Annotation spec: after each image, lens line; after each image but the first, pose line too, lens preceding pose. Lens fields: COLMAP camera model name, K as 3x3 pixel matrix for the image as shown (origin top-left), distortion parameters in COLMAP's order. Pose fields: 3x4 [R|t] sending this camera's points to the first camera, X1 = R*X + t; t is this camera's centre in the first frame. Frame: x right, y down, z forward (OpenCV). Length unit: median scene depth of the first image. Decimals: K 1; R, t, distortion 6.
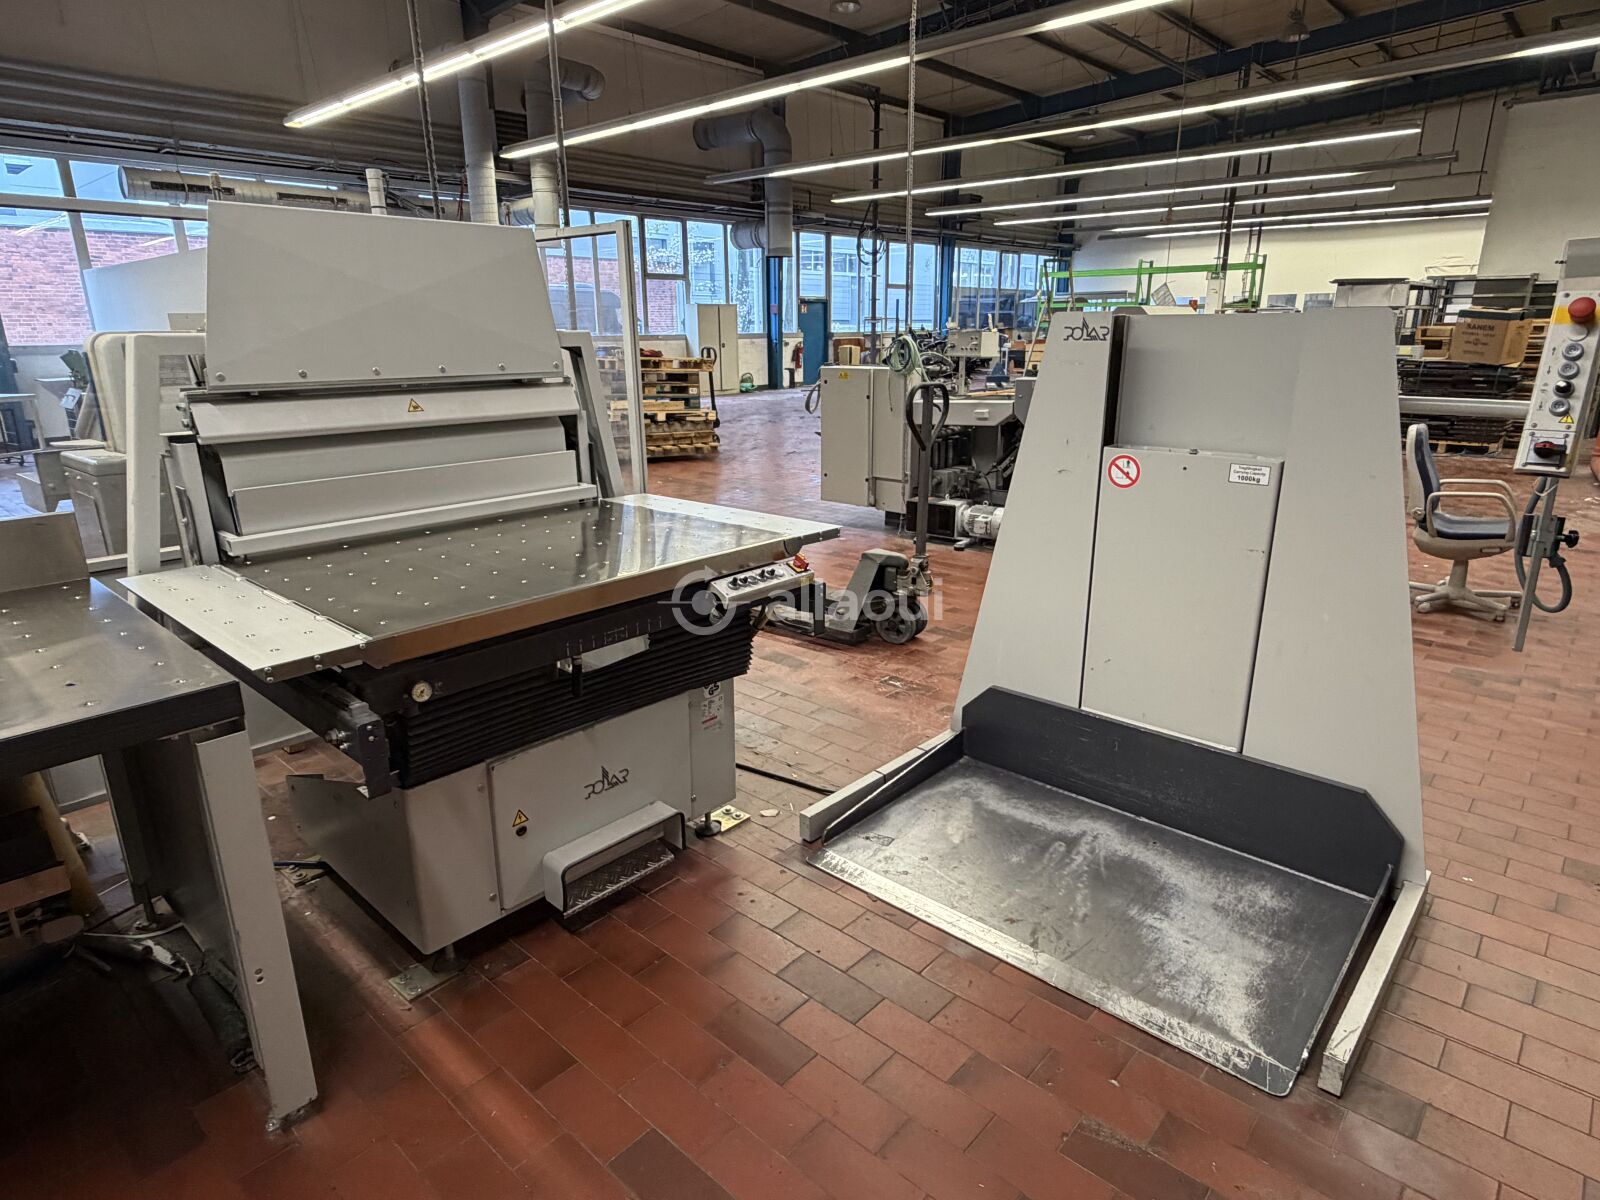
lens RADIAL K [[914.9, 0, 795.7], [0, 914.9, 601.2], [0, 0, 1]] dist [0.000097, 0.000843]
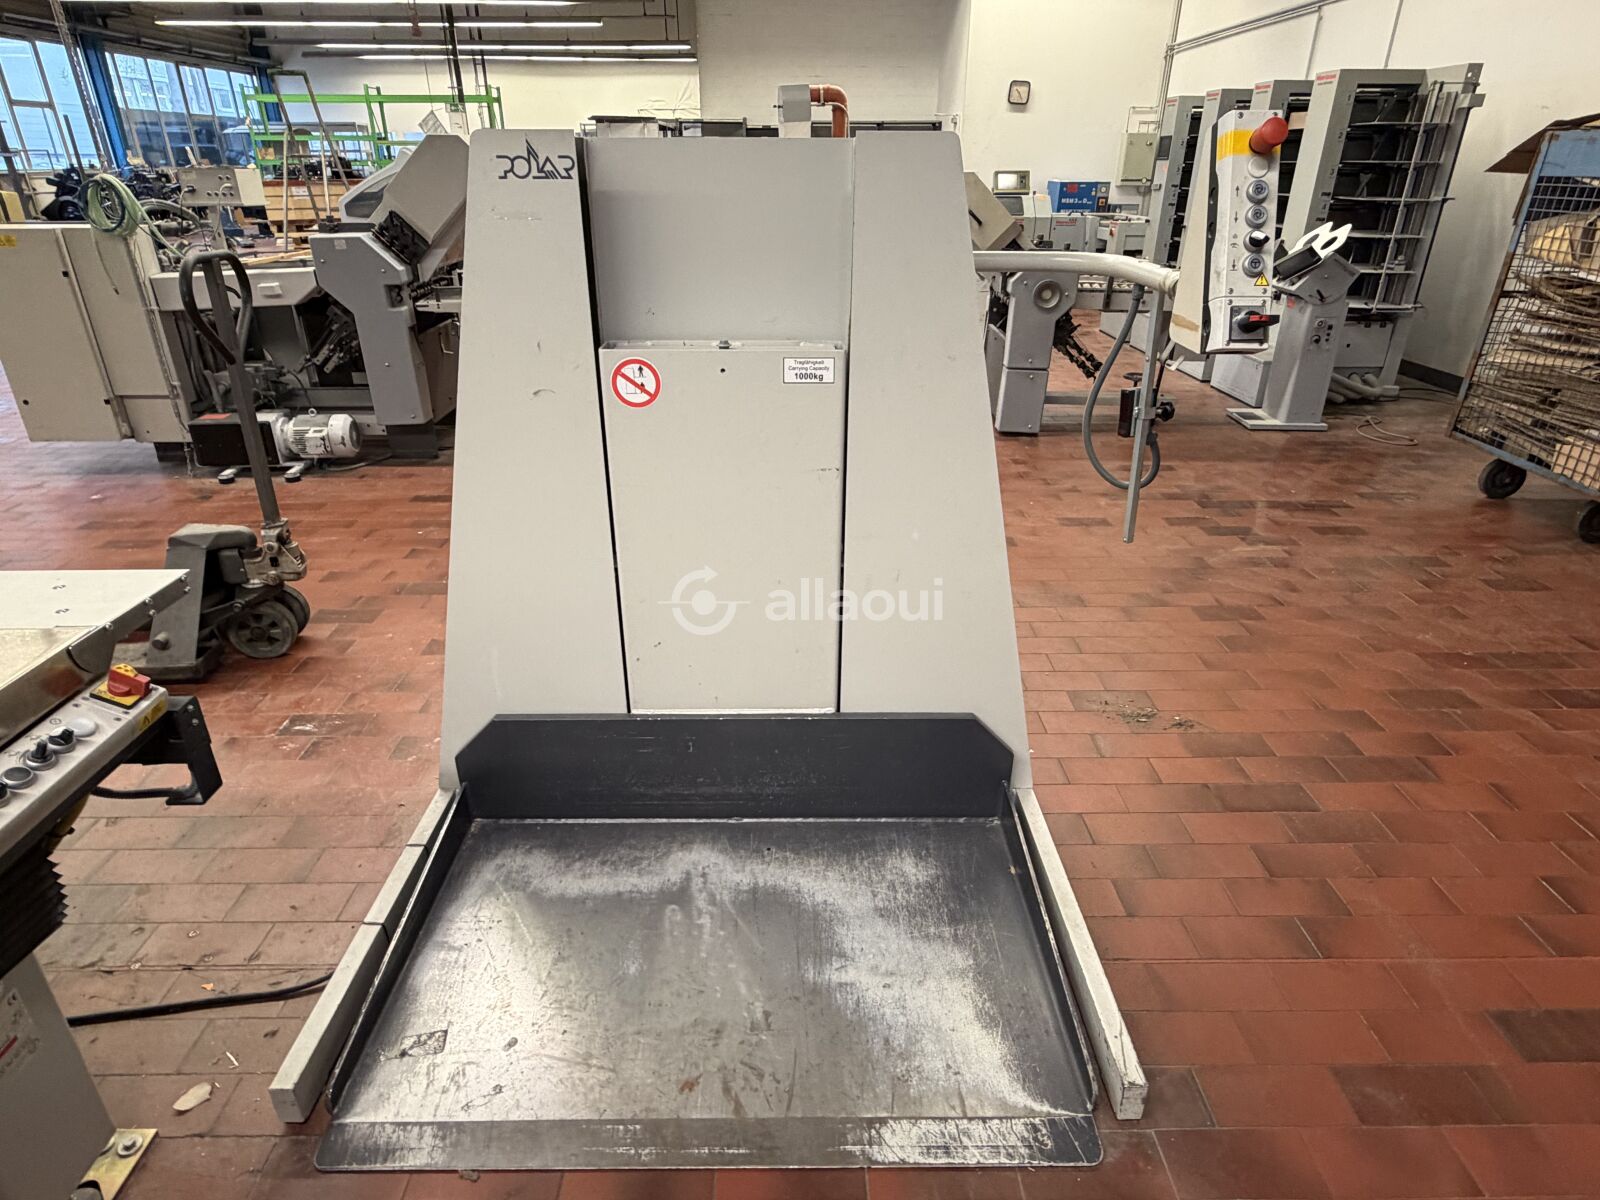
lens RADIAL K [[915.7, 0, 795.5], [0, 915.7, 600.7], [0, 0, 1]] dist [0.000620, -0.000823]
pose [[0.733717, -0.284245, 0.617142, -0.010618], [0.188122, 0.957766, 0.217473, -0.060557], [-0.652893, -0.043465, 0.756202, 0.216070]]
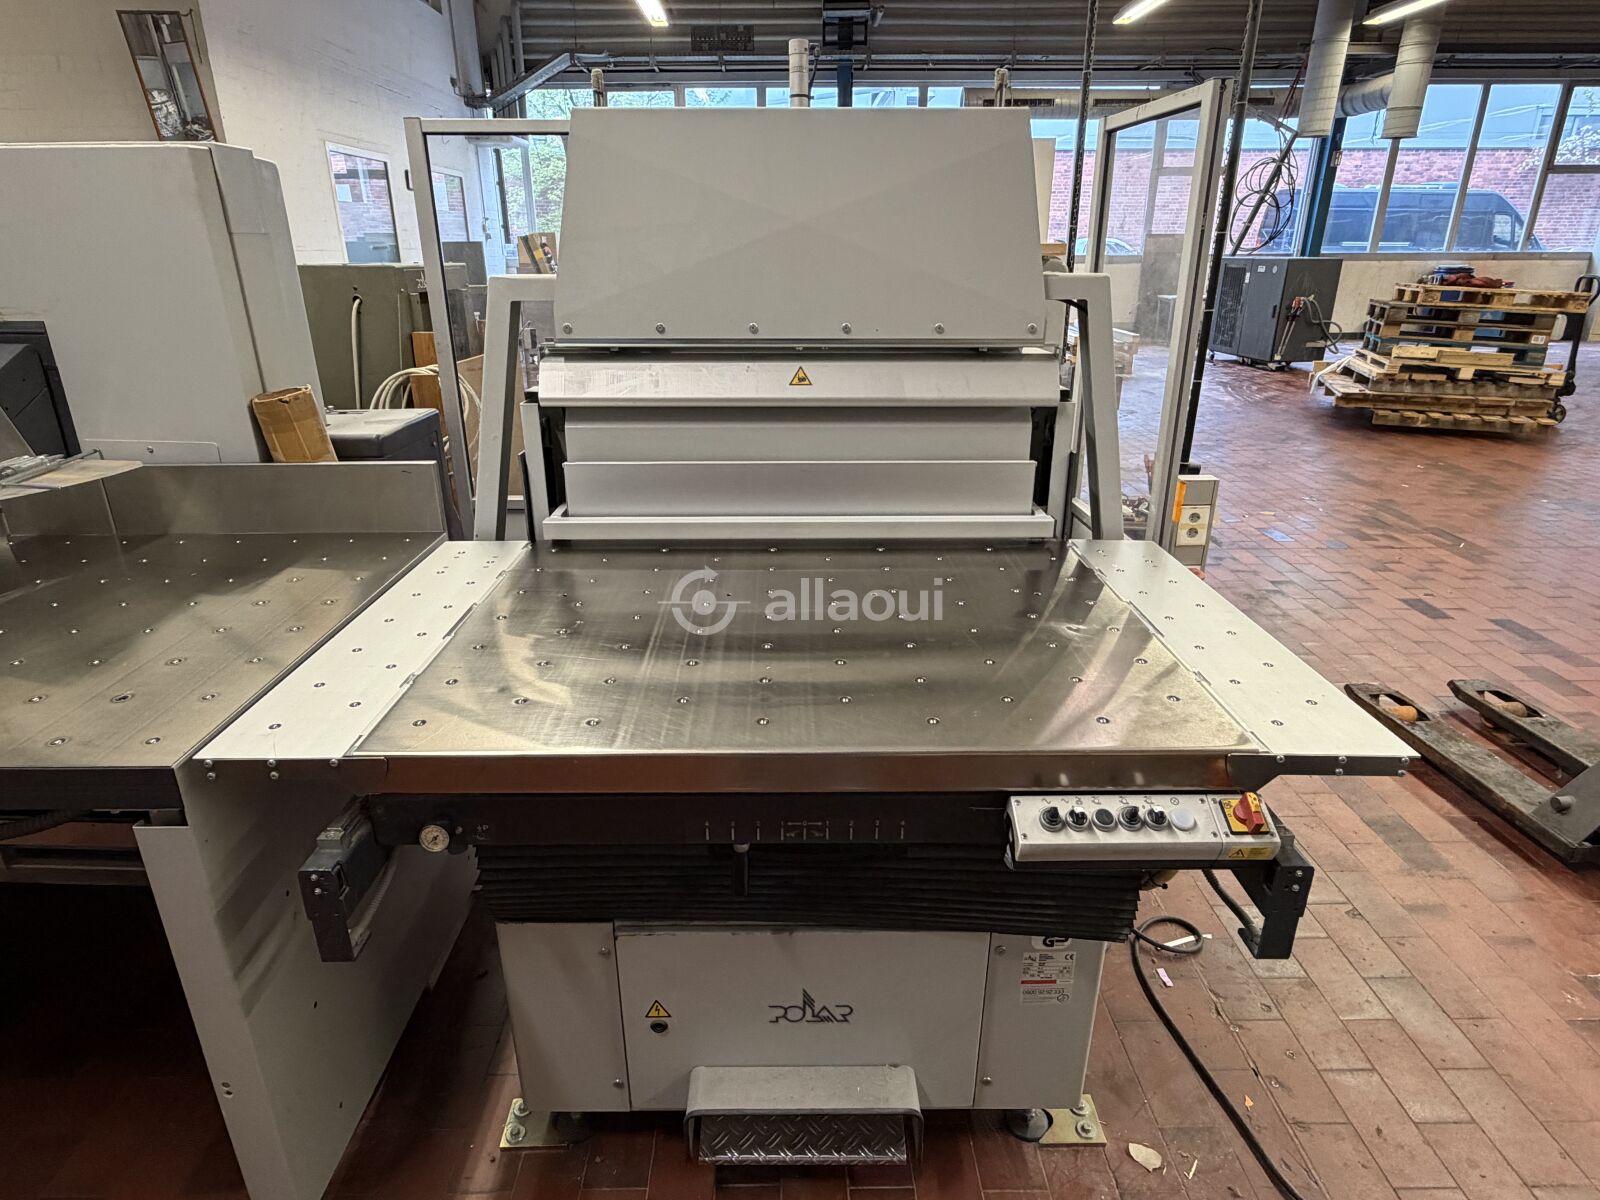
lens RADIAL K [[914.3, 0, 791.6], [0, 914.3, 600.2], [0, 0, 1]] dist [-0.001018, 0.001254]
pose [[0.678892, 0.272966, -0.681612, 0.067487], [-0.212471, 0.961644, 0.173487, -0.089298], [0.702824, 0.027044, 0.710850, 0.255371]]
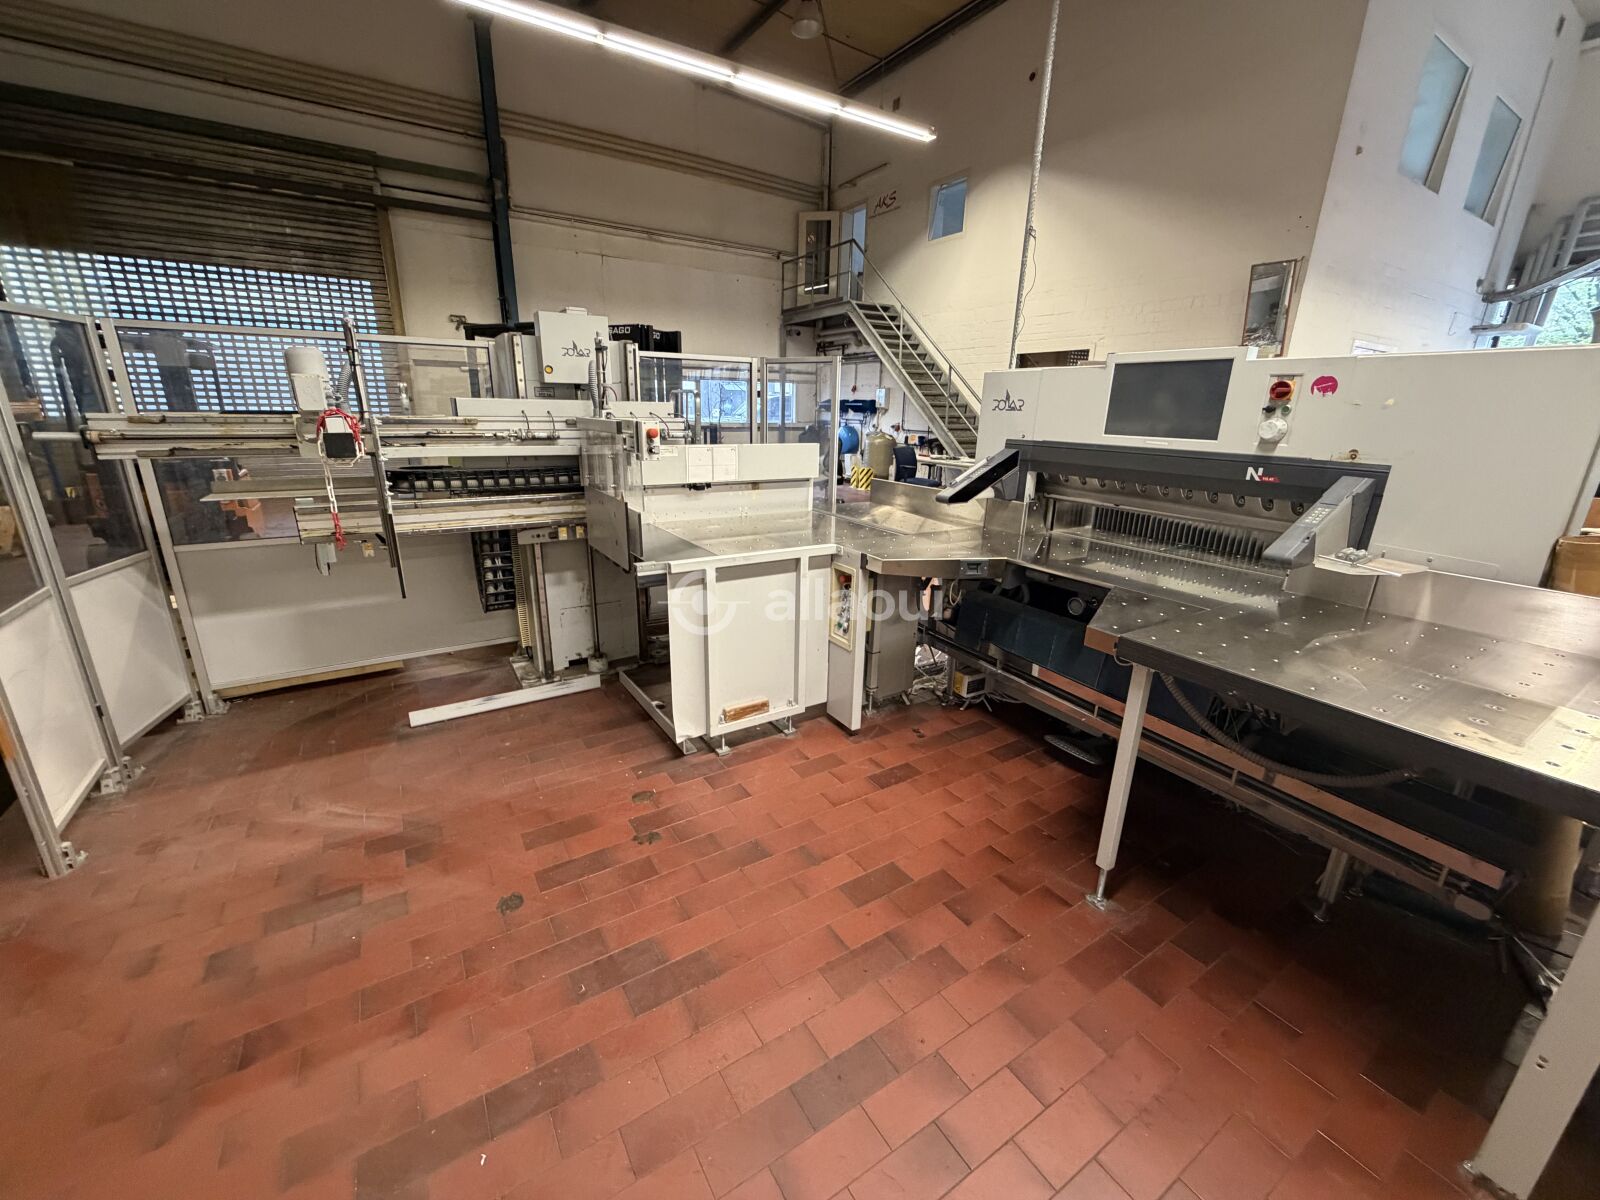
lens RADIAL K [[636.9, 0, 795.2], [0, 636.9, 598.8], [0, 0, 1]] dist [0.000411, -0.000205]
pose [[-0.267267, 0.284491, -0.920670, 0.056638], [-0.294771, 0.885490, 0.359191, -0.025009], [0.917430, 0.367387, -0.152803, 0.042249]]
